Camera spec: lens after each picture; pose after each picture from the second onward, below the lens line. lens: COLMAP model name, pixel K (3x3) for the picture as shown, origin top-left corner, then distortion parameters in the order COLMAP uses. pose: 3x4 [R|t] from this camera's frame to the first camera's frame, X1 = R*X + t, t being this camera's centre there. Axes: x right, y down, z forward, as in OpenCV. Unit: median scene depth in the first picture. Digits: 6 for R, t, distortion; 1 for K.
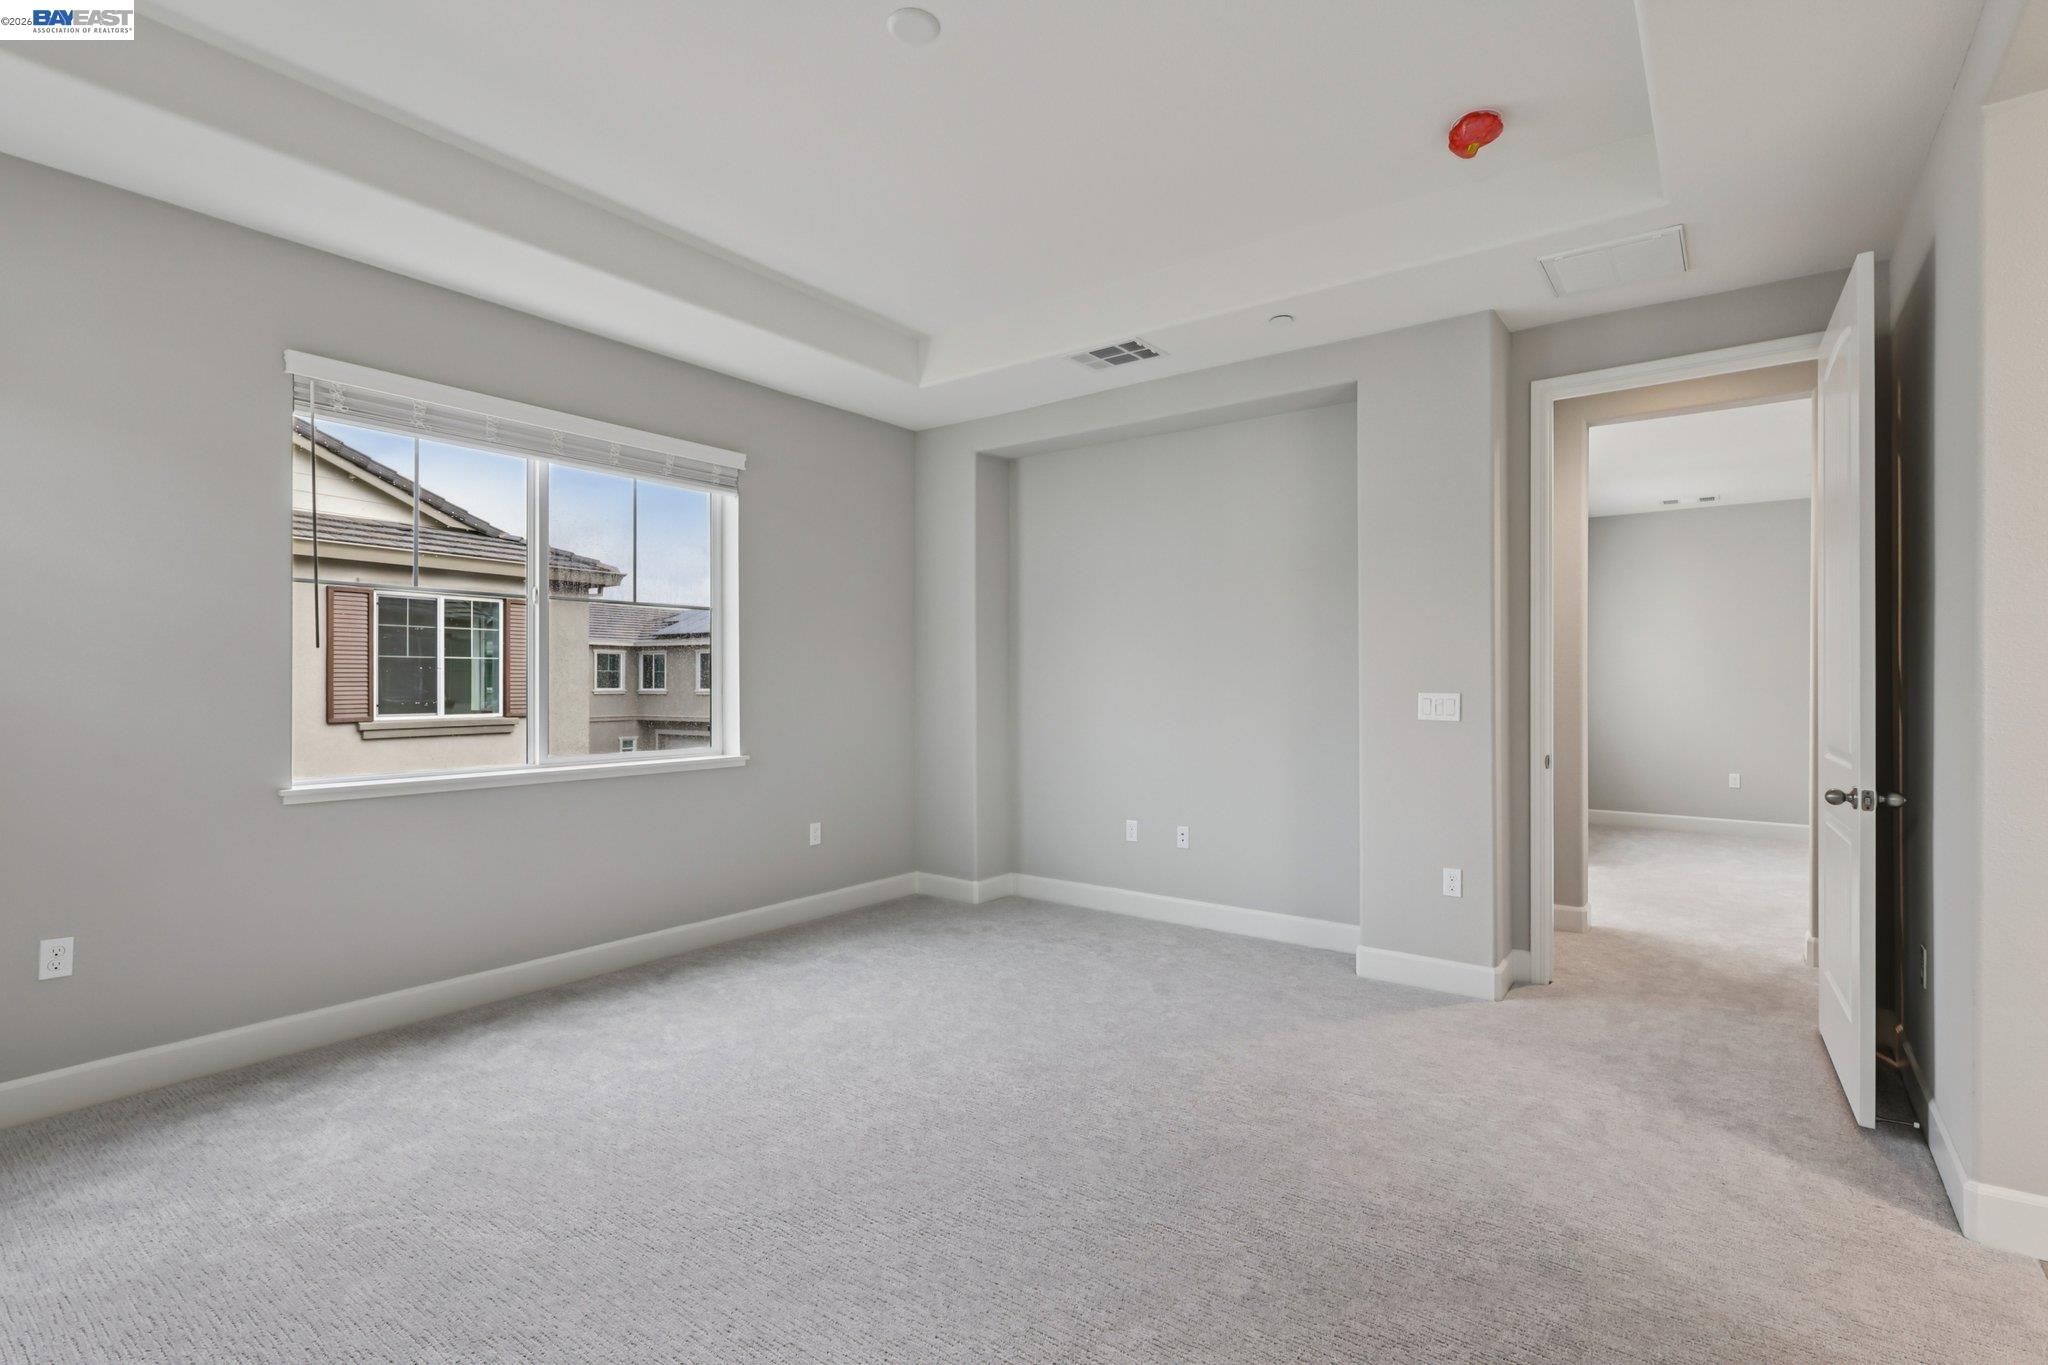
lens RADIAL K [[948.7, 0, 1014.9], [0, 948.7, 683.0], [0, 0, 1]] dist [0.001566, 0.000488]
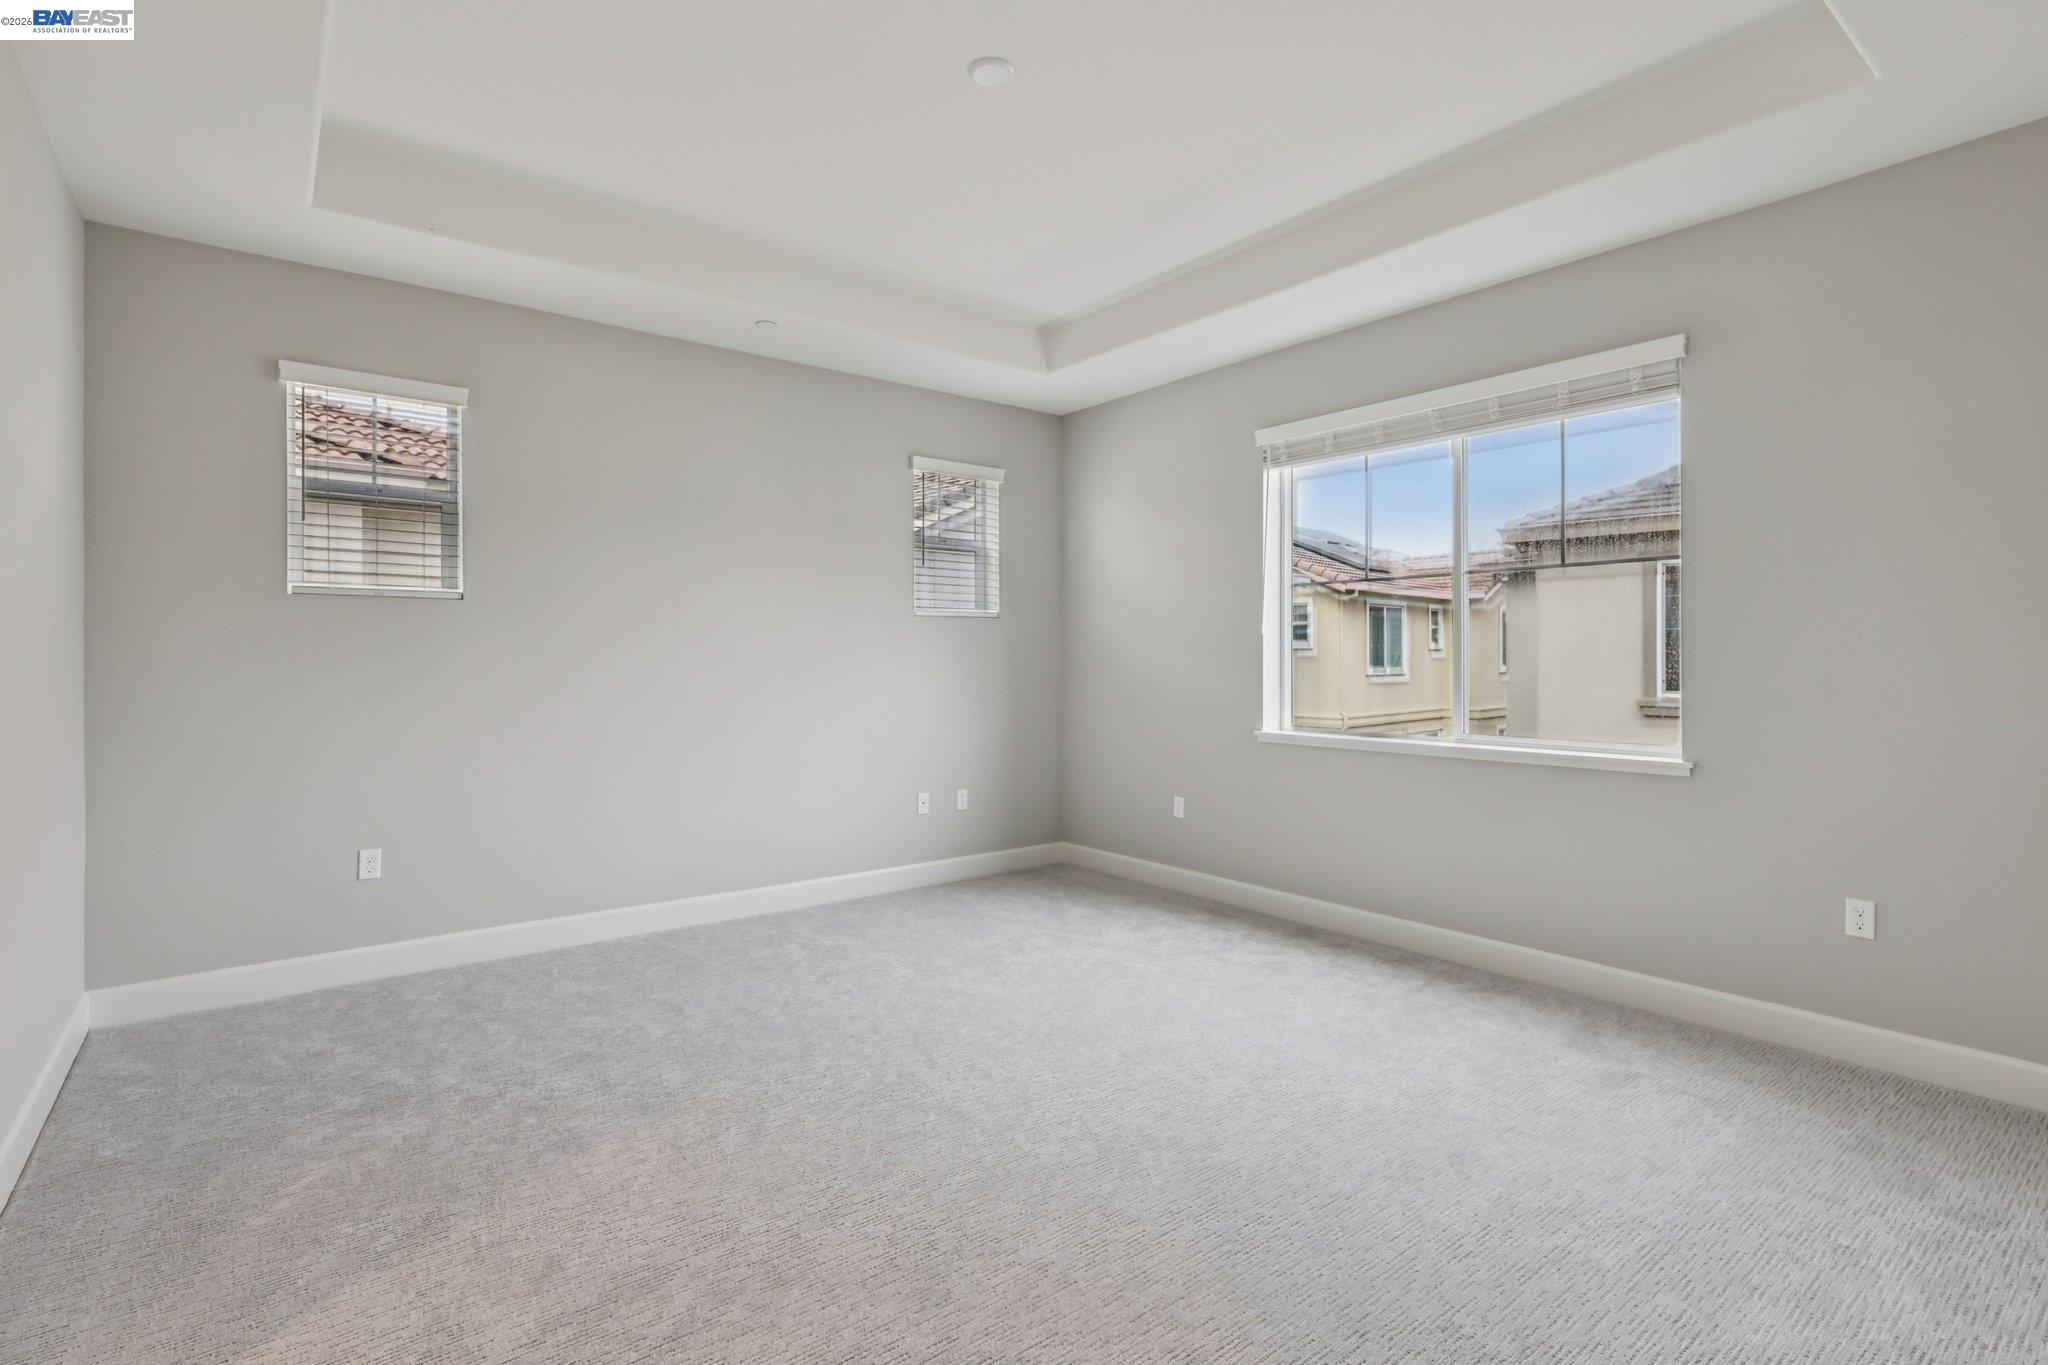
lens RADIAL K [[948.7, 0, 1019.7], [0, 948.7, 662.1], [0, 0, 1]] dist [0.001566, 0.000488]
pose [[-0.235212, 0.003851, -0.971936, 0.626301], [-0.002001, 0.999988, 0.004447, 0.000037], [0.971942, 0.002991, -0.235202, 0.834222]]
